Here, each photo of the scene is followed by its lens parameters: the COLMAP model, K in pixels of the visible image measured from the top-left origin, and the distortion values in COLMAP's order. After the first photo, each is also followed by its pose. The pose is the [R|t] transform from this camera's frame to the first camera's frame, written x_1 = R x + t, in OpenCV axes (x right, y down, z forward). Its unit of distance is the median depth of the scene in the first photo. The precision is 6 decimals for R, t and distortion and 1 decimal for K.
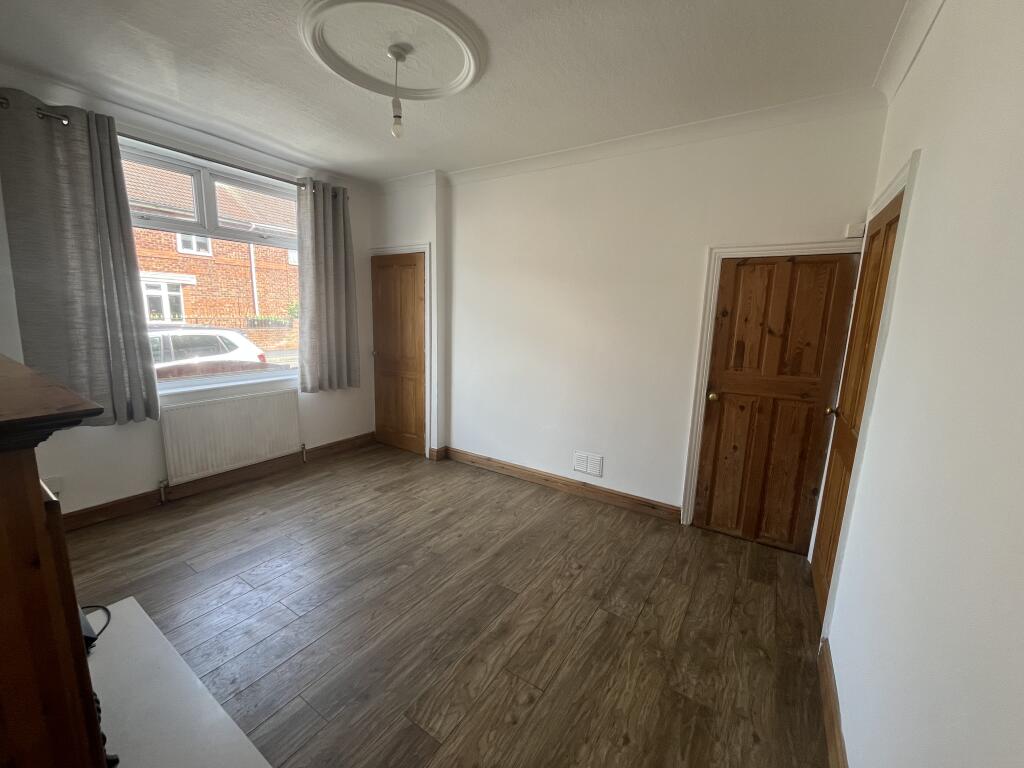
lens RADIAL K [[414.3, 0, 519.2], [0, 414.3, 380.9], [0, 0, 1]] dist [-0.002977, 0.000418]
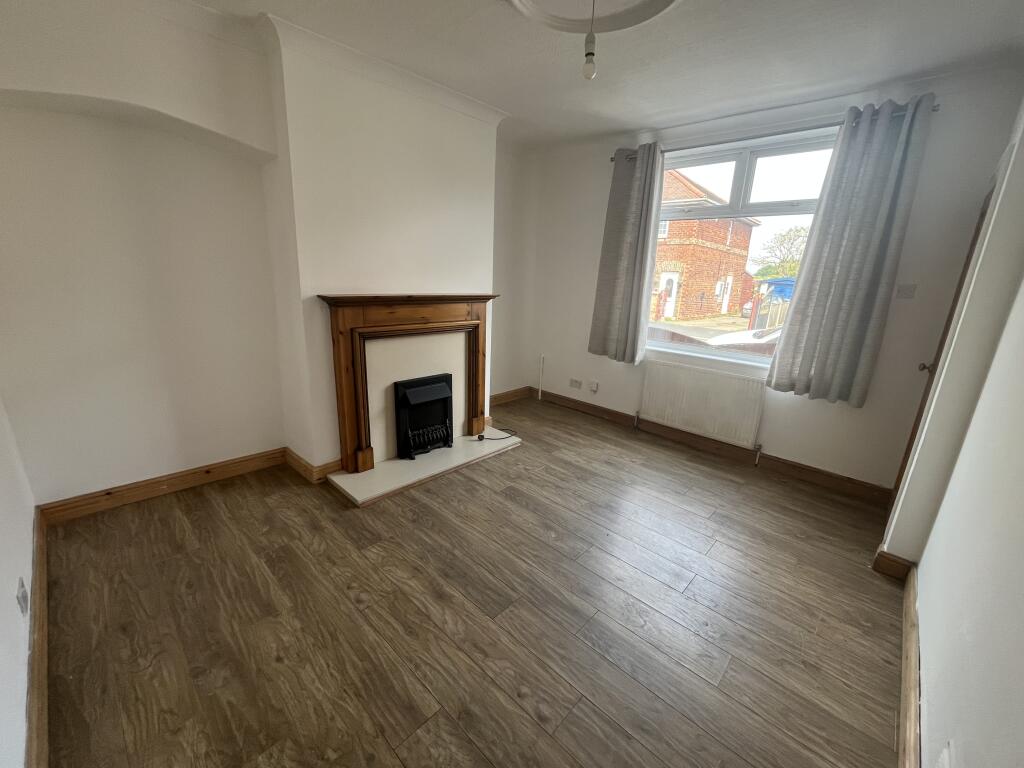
lens RADIAL K [[414.3, 0, 518.4], [0, 414.3, 391.7], [0, 0, 1]] dist [-0.002977, 0.000418]
pose [[-0.187423, 0.235970, -0.953515, 0.715960], [-0.205353, 0.939854, 0.272954, -0.163102], [0.960574, 0.246965, -0.127693, 1.104857]]
